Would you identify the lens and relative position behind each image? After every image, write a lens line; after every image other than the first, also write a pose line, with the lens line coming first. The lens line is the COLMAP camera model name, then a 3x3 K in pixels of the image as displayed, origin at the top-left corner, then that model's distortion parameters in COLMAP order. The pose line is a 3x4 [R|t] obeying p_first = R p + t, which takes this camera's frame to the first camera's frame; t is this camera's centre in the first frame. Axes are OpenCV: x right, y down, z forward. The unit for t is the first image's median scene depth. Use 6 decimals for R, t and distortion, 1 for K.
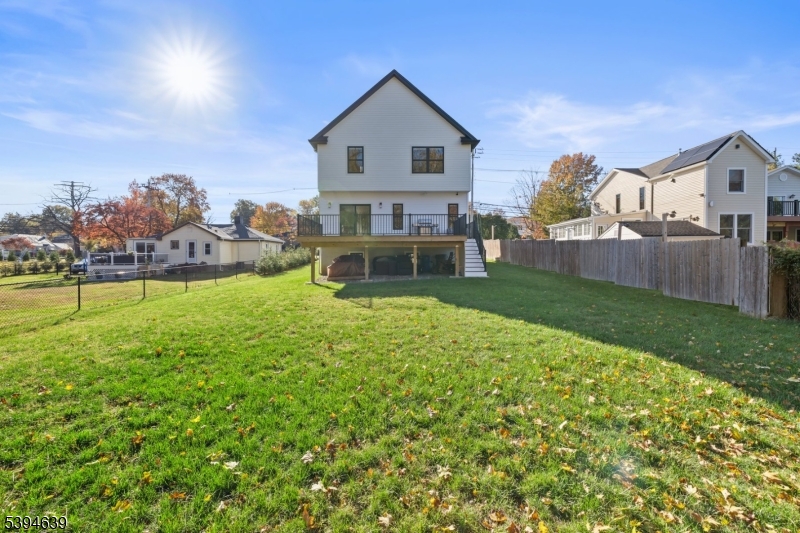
lens RADIAL K [[332.9, 0, 402.1], [0, 332.9, 260.5], [0, 0, 1]] dist [0.003111, 0.000385]
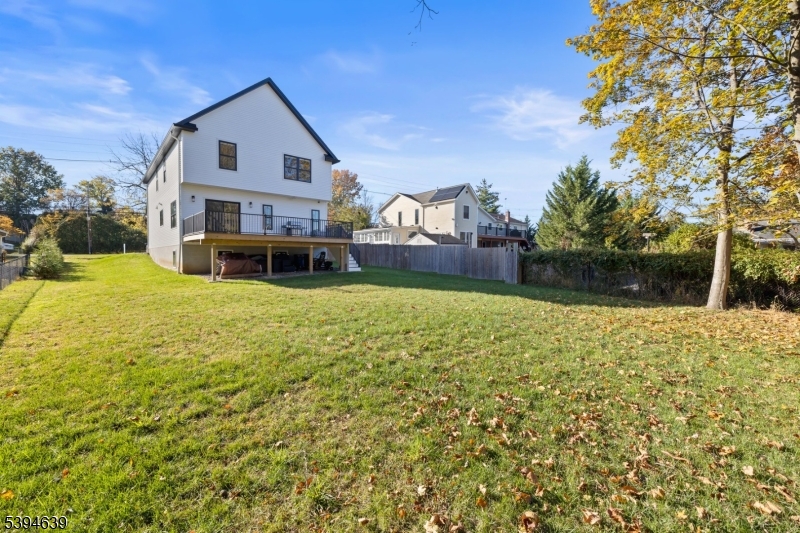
lens RADIAL K [[332.9, 0, 394.9], [0, 332.9, 265.2], [0, 0, 1]] dist [0.003111, 0.000385]
pose [[0.766626, -0.009925, 0.642018, -0.380561], [0.003245, 0.999928, 0.011584, 0.008372], [-0.642086, -0.006797, 0.766602, -0.062101]]
